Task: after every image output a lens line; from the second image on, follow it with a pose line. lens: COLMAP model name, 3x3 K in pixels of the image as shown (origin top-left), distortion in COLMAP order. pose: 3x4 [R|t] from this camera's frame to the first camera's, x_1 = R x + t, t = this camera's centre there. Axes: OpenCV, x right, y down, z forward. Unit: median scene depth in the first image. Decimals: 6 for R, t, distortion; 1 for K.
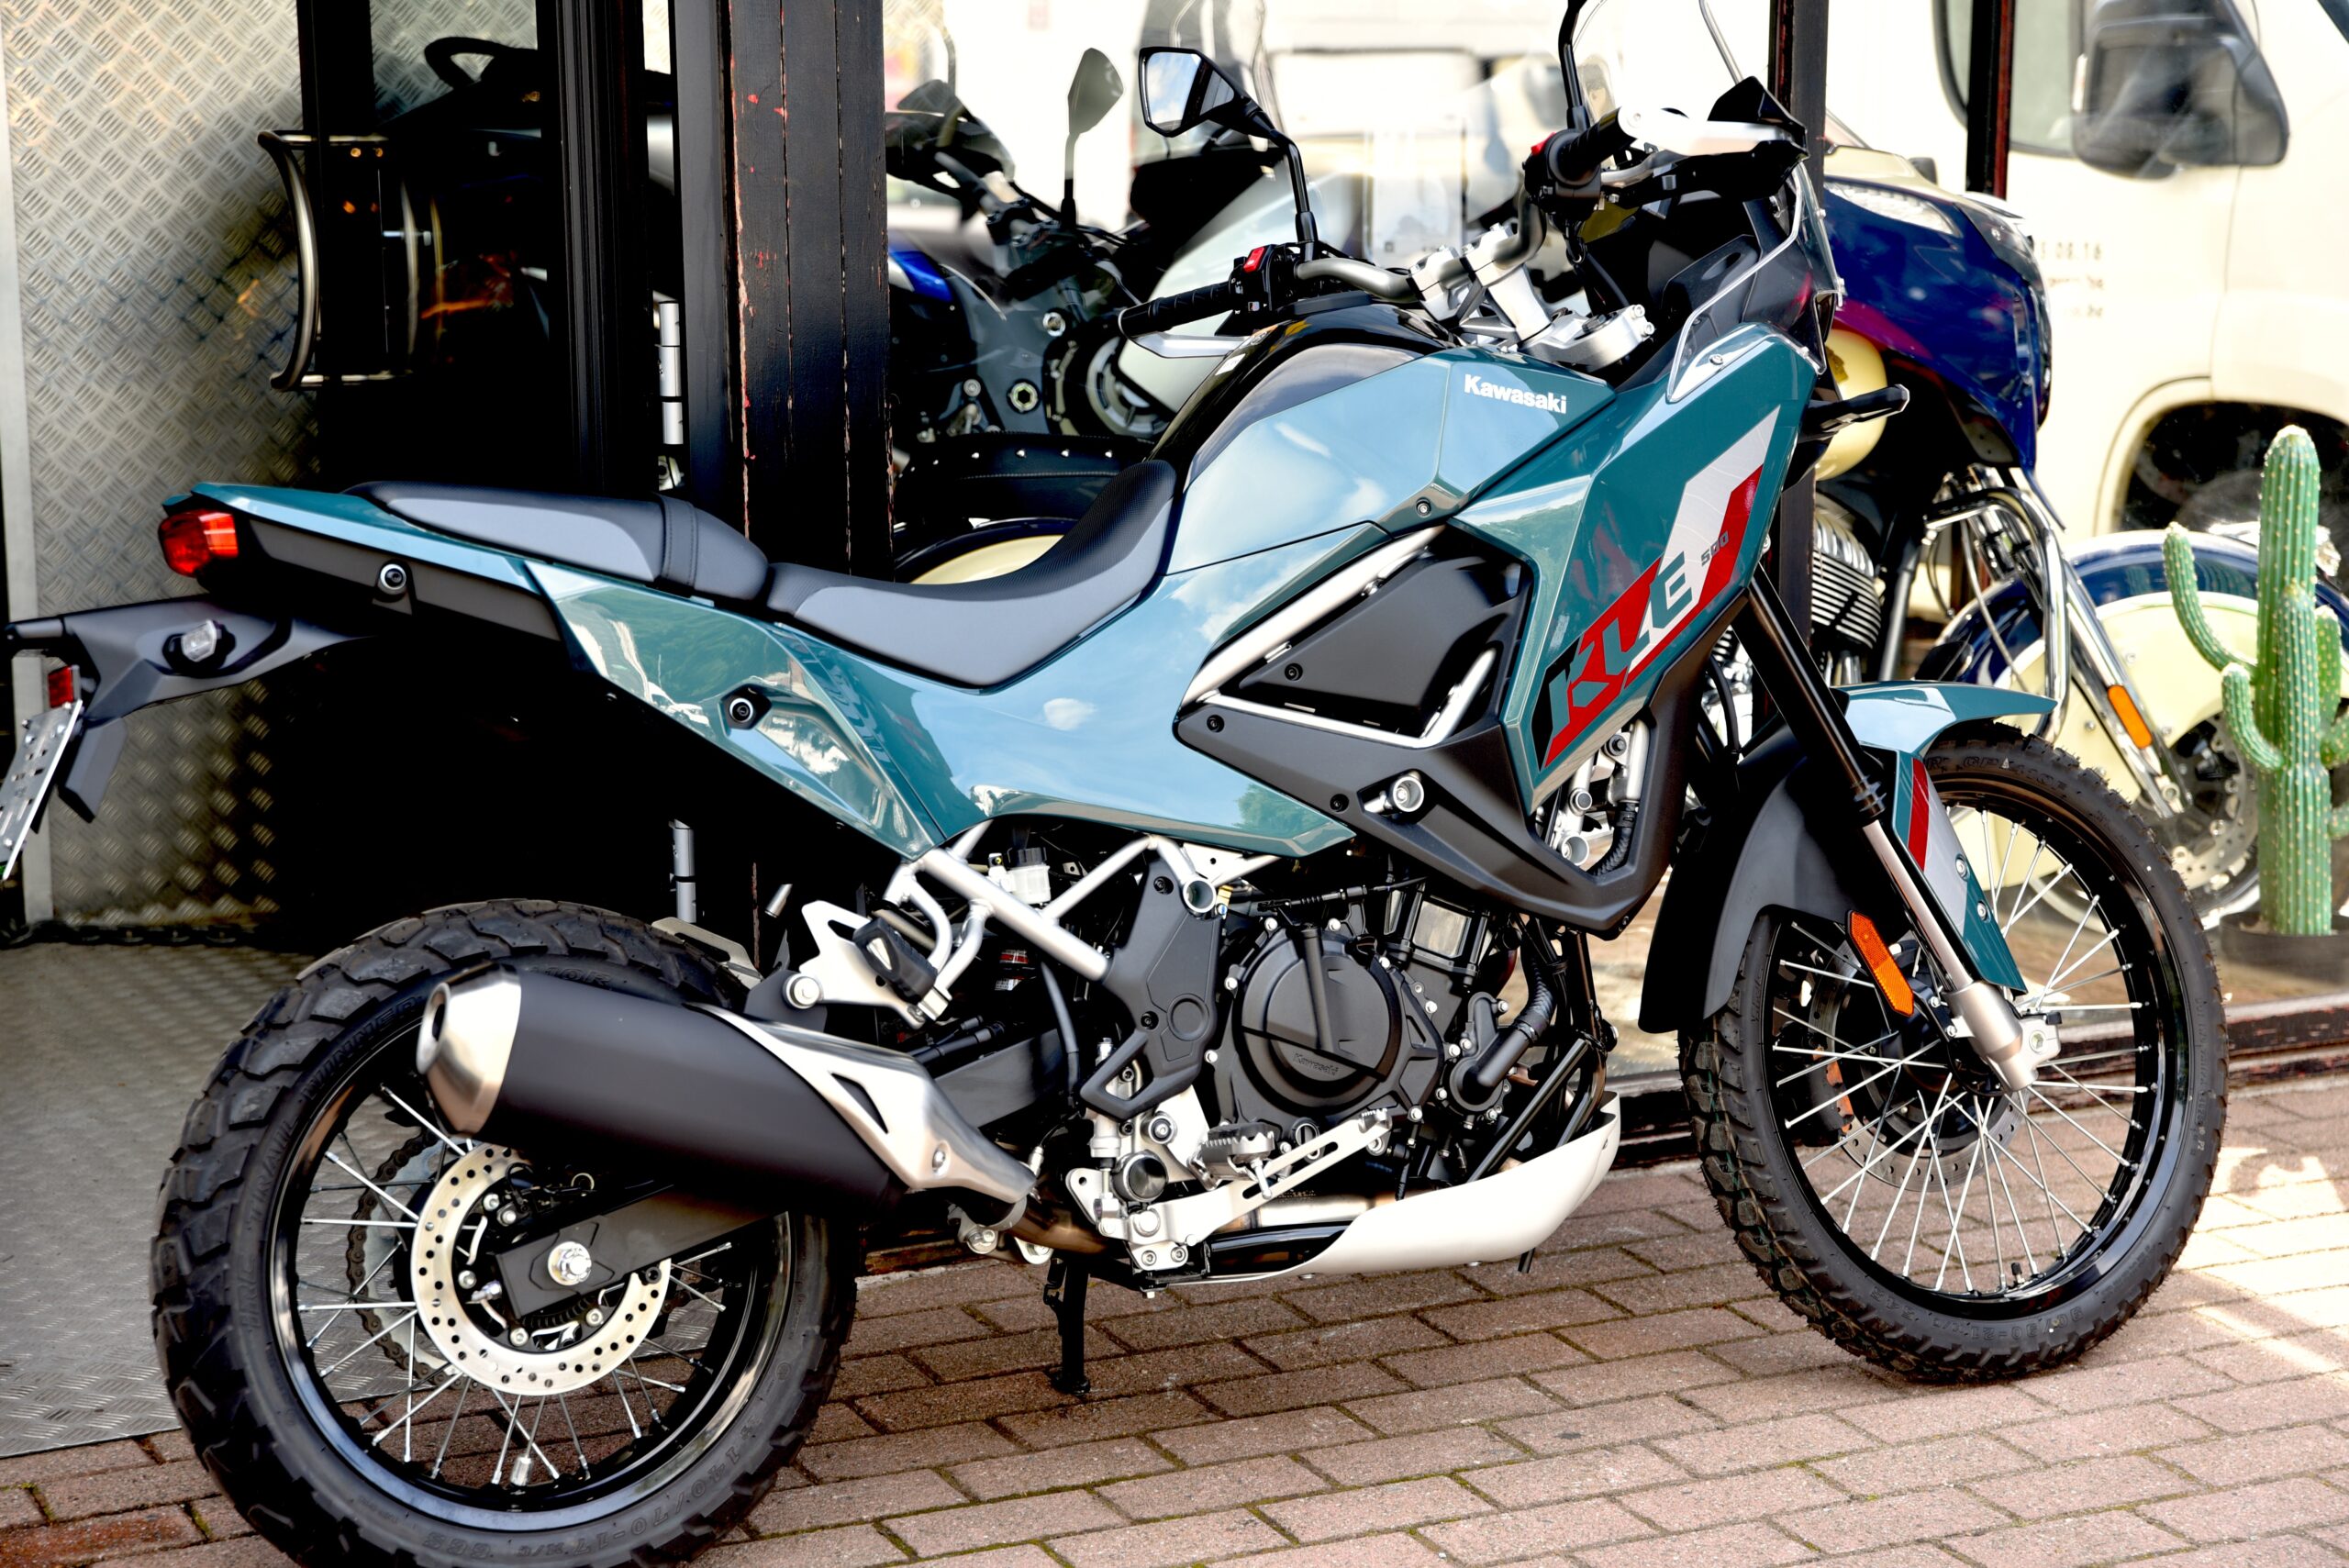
lens RADIAL K [[4191.0, 0, 1183.0], [0, 4191.0, 790.5], [0, 0, 1]] dist [0.175293, 0.000000]
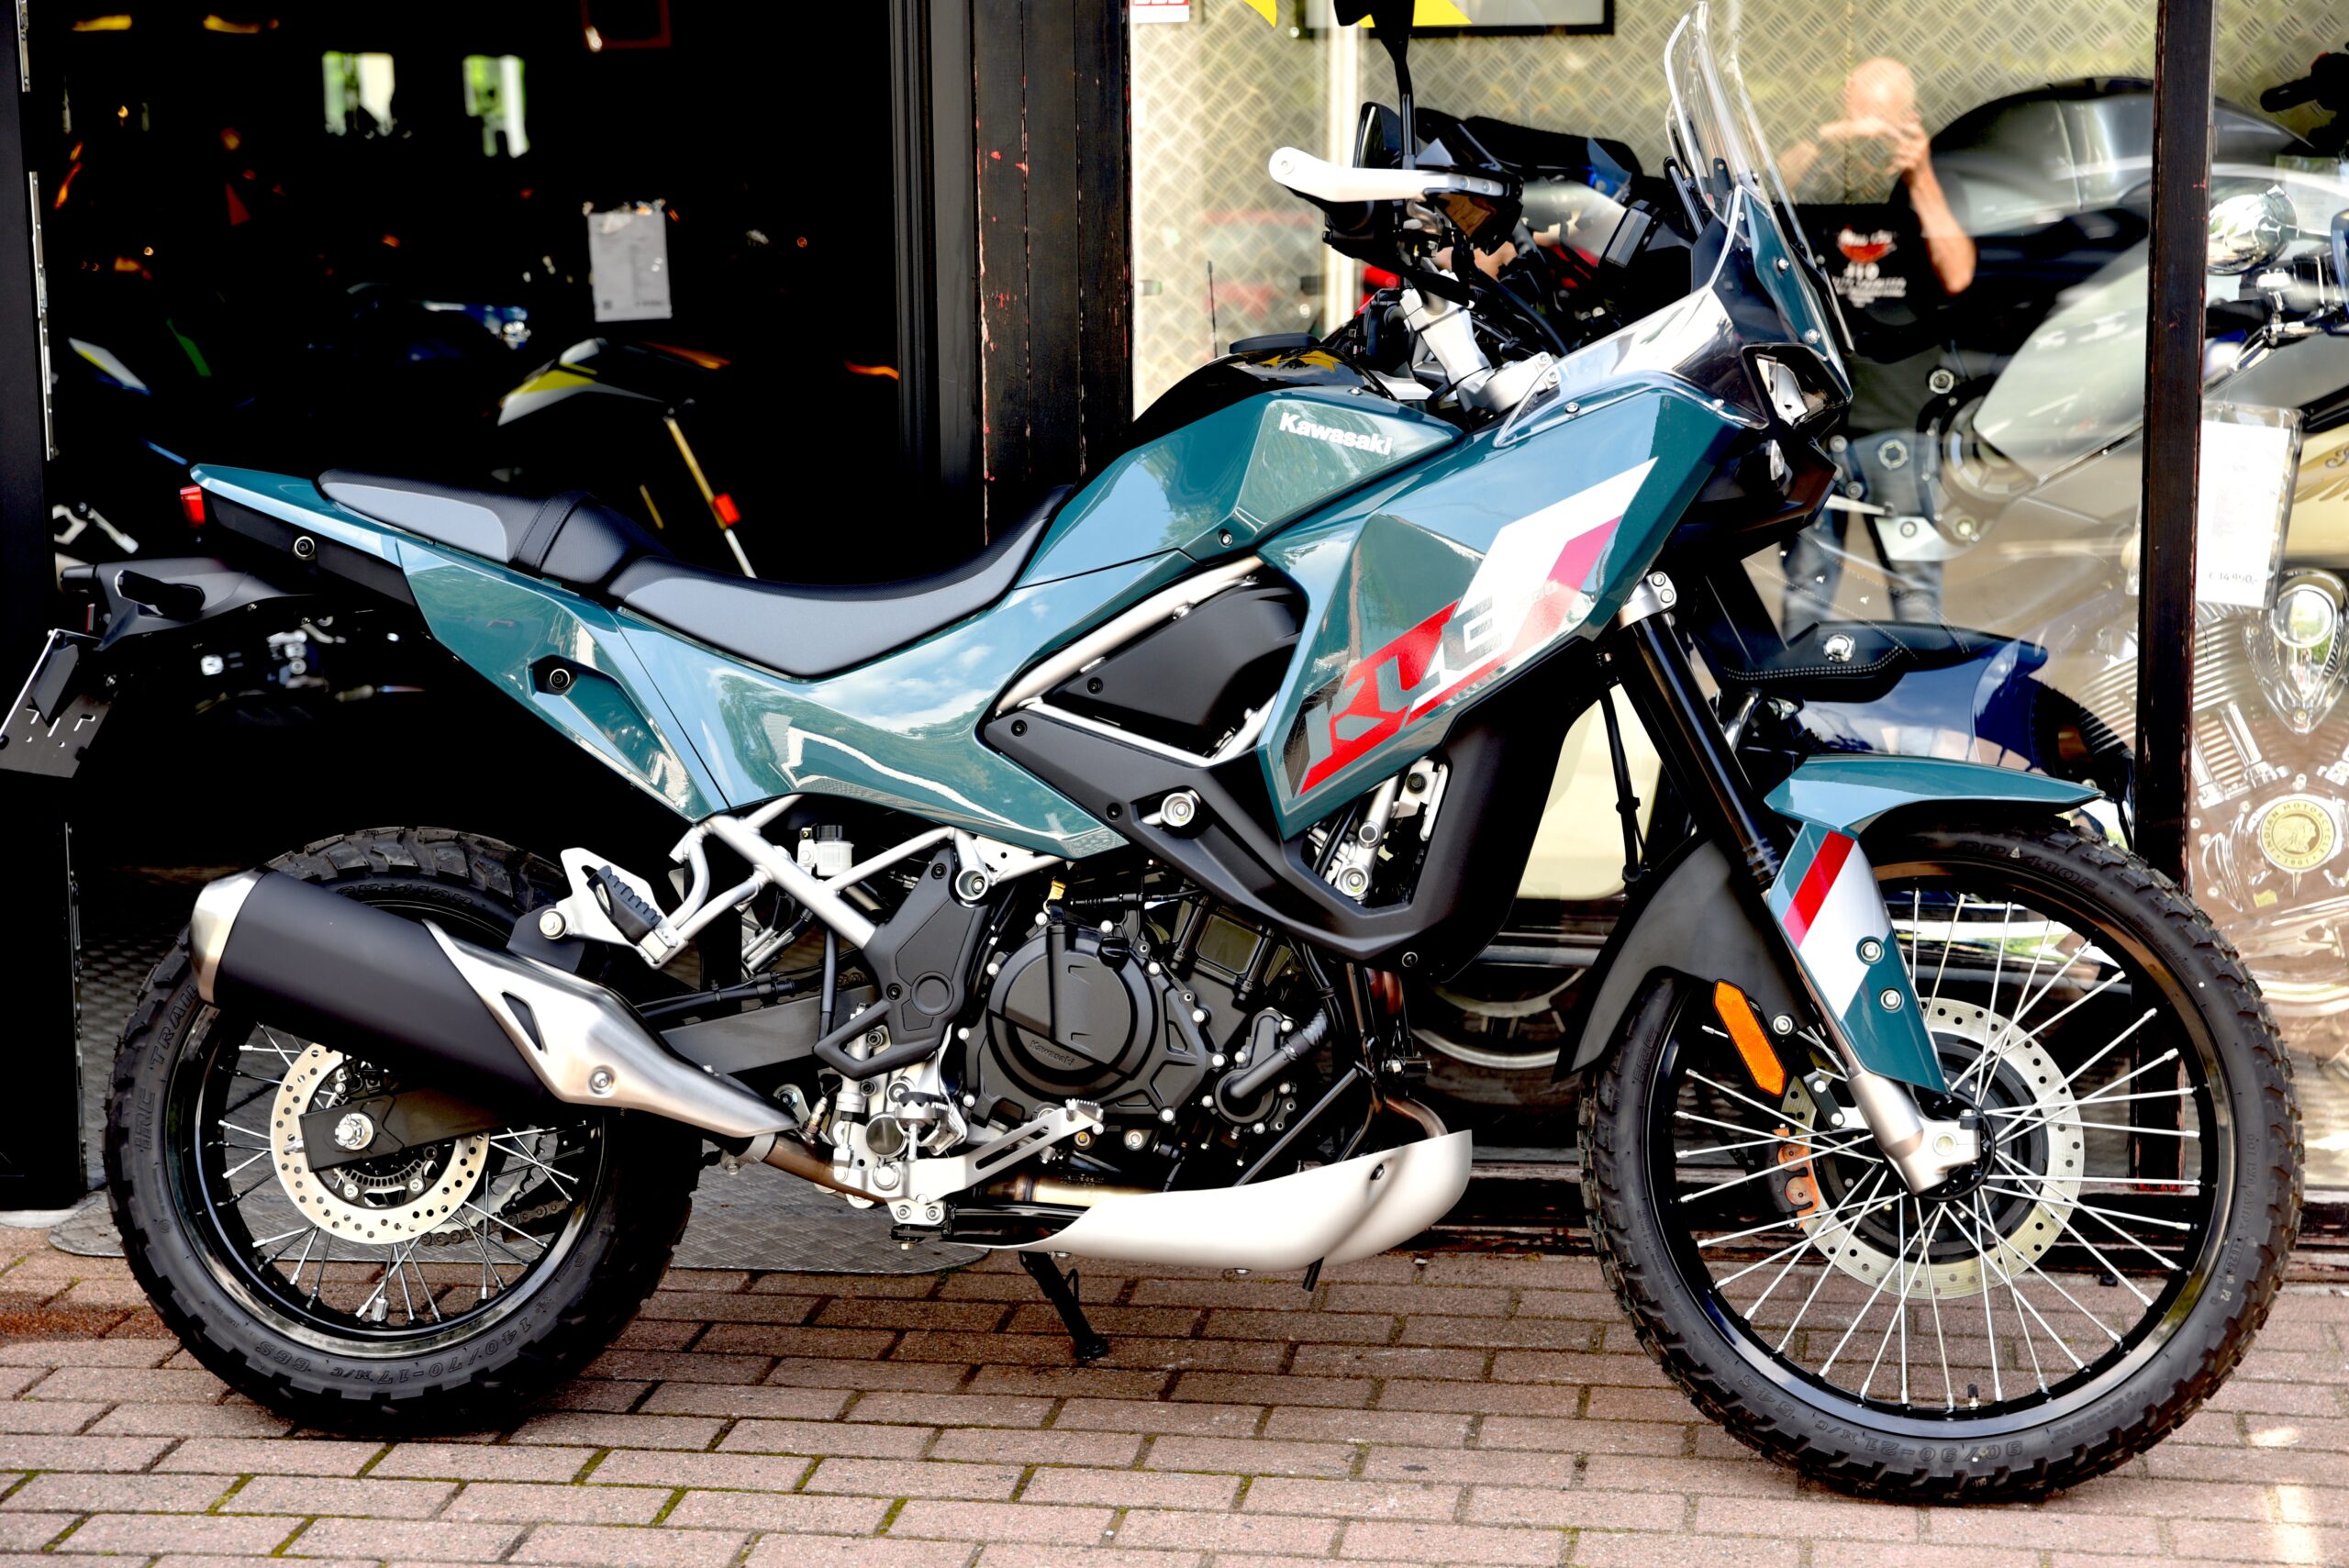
lens RADIAL K [[4281.9, 0, 1190.6], [0, 4281.9, 791.2], [0, 0, 1]] dist [0.220376, 0.000000]
pose [[0.812535, 0.077630, -0.577720, 0.677999], [-0.089877, 0.995925, 0.007419, -0.011998], [0.575942, 0.045896, 0.816201, 0.128399]]
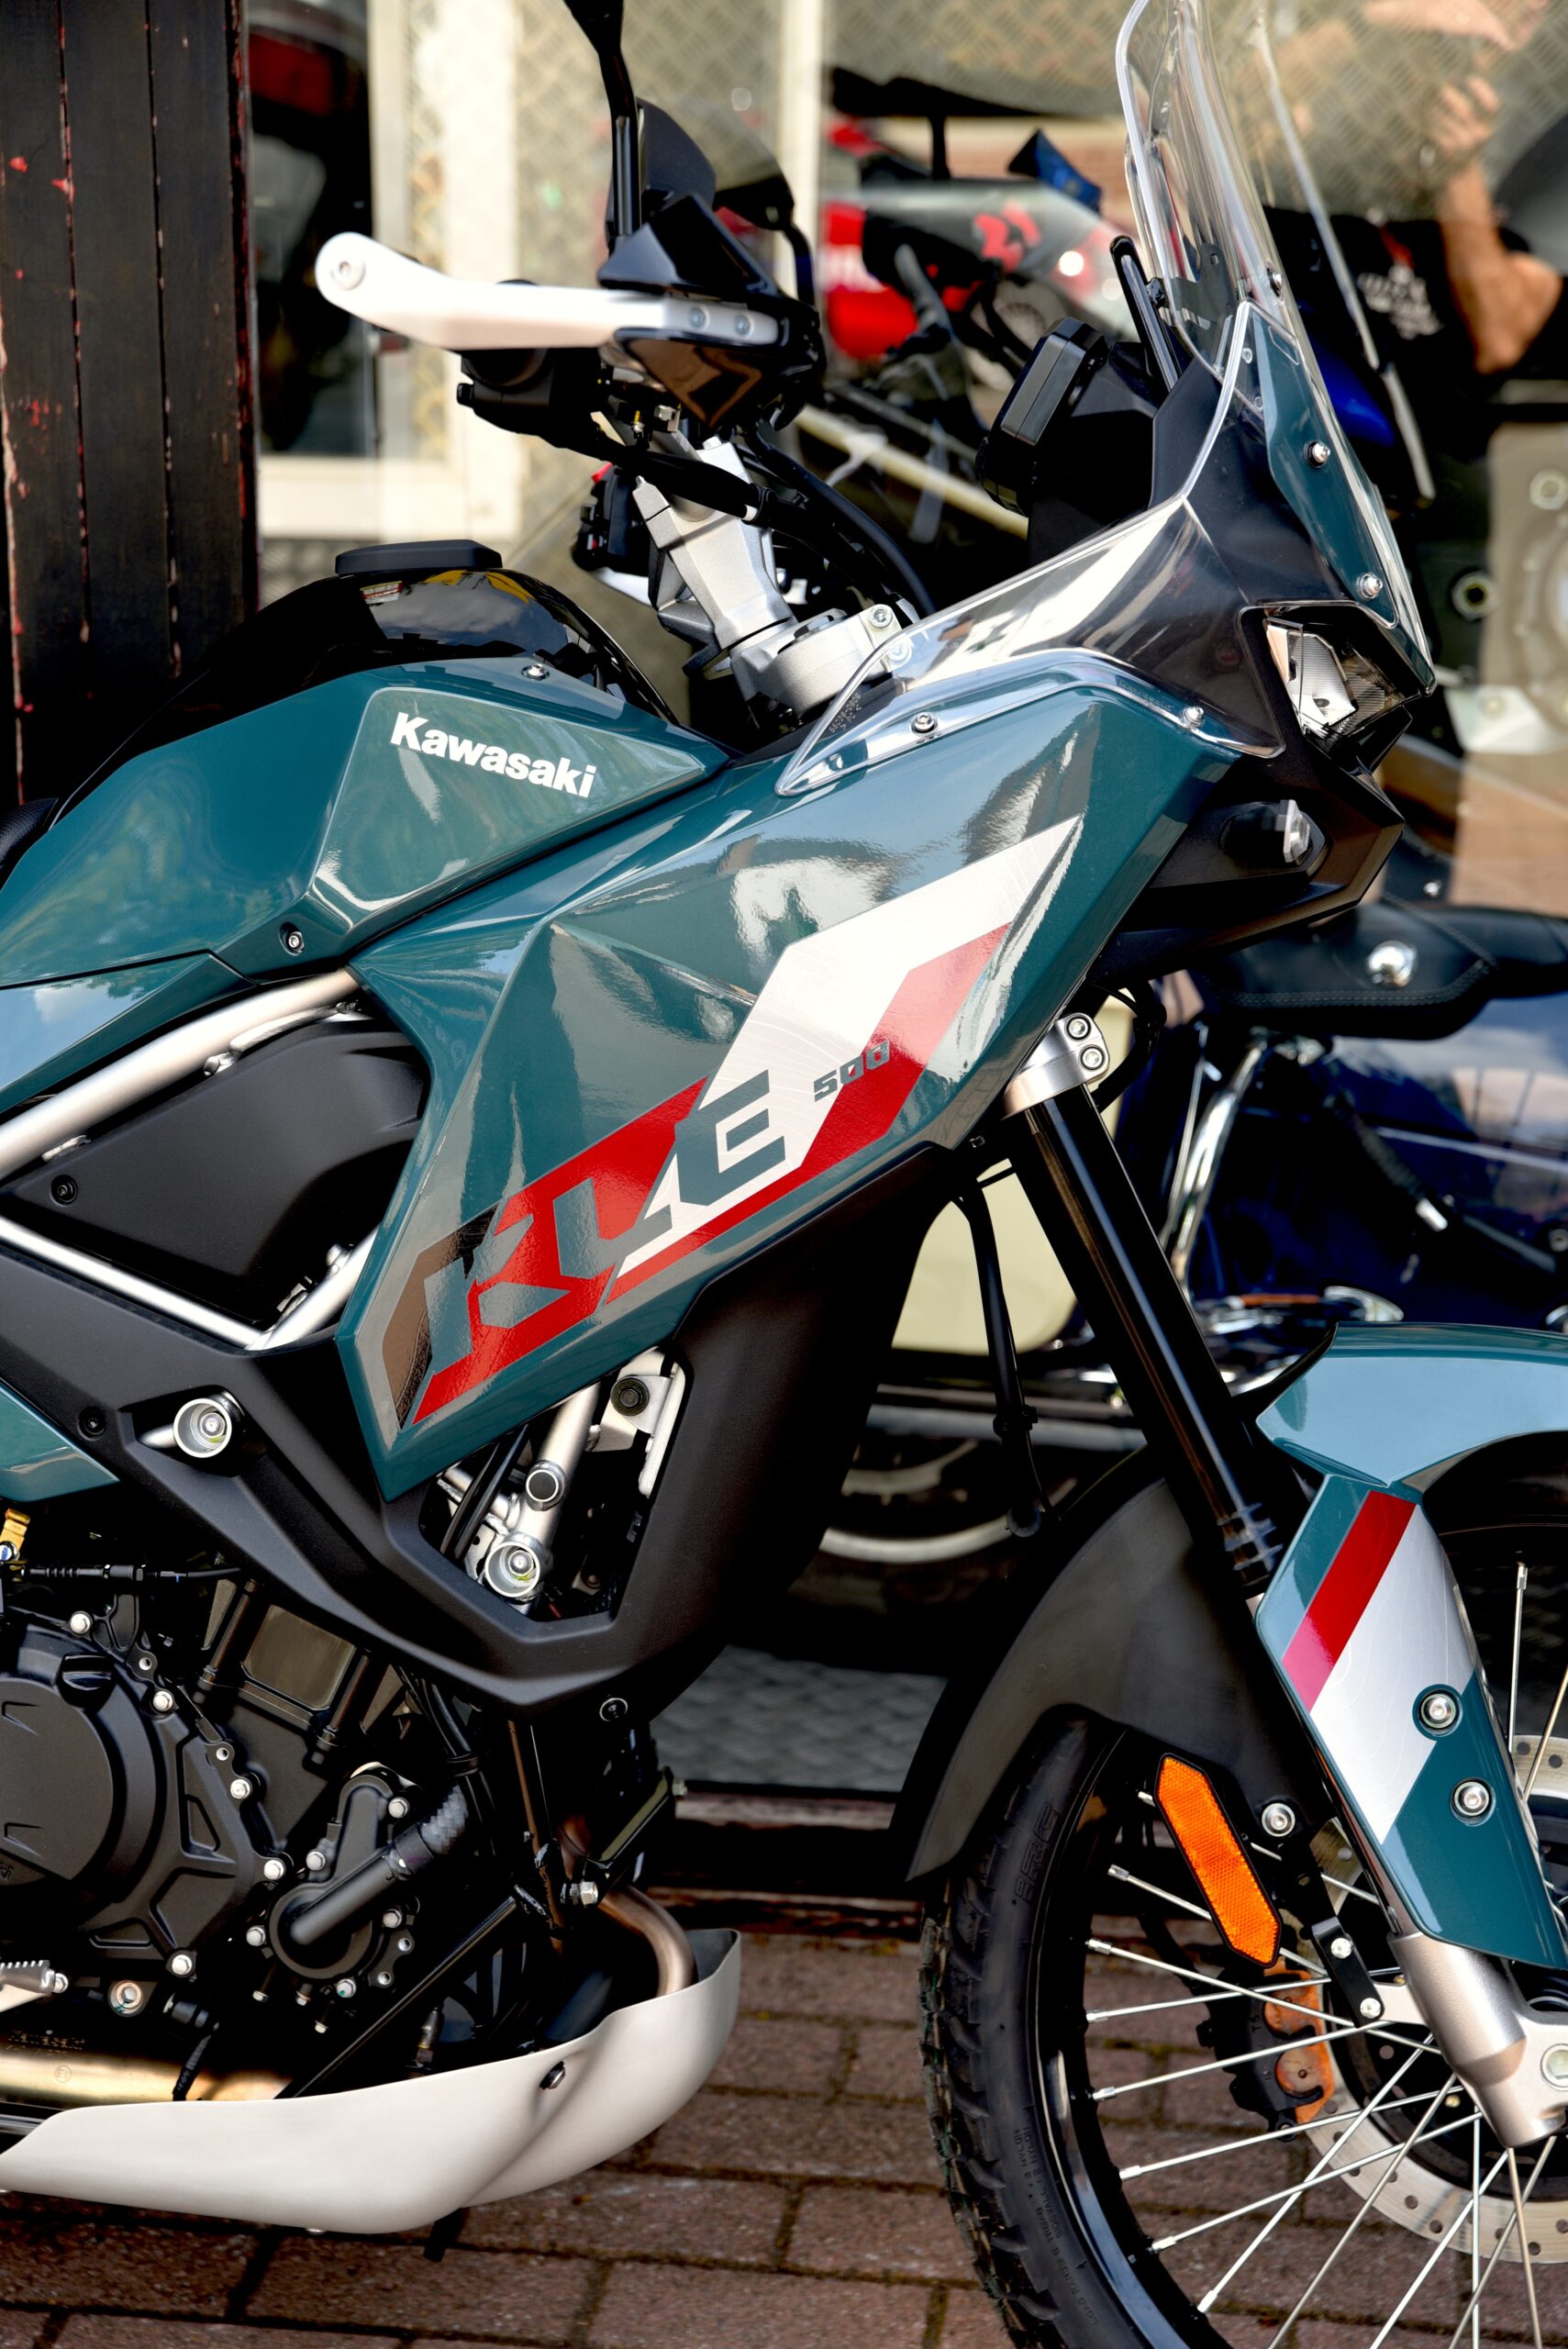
lens RADIAL K [[4281.9, 0, 783.3], [0, 4281.9, 1181.2], [0, 0, 1]] dist [0.220376, 0.000000]
pose [[0.818999, 0.154769, -0.552528, 0.445405], [-0.107824, 0.987294, 0.116726, -0.111518], [0.563573, -0.036023, 0.825280, 0.558058]]
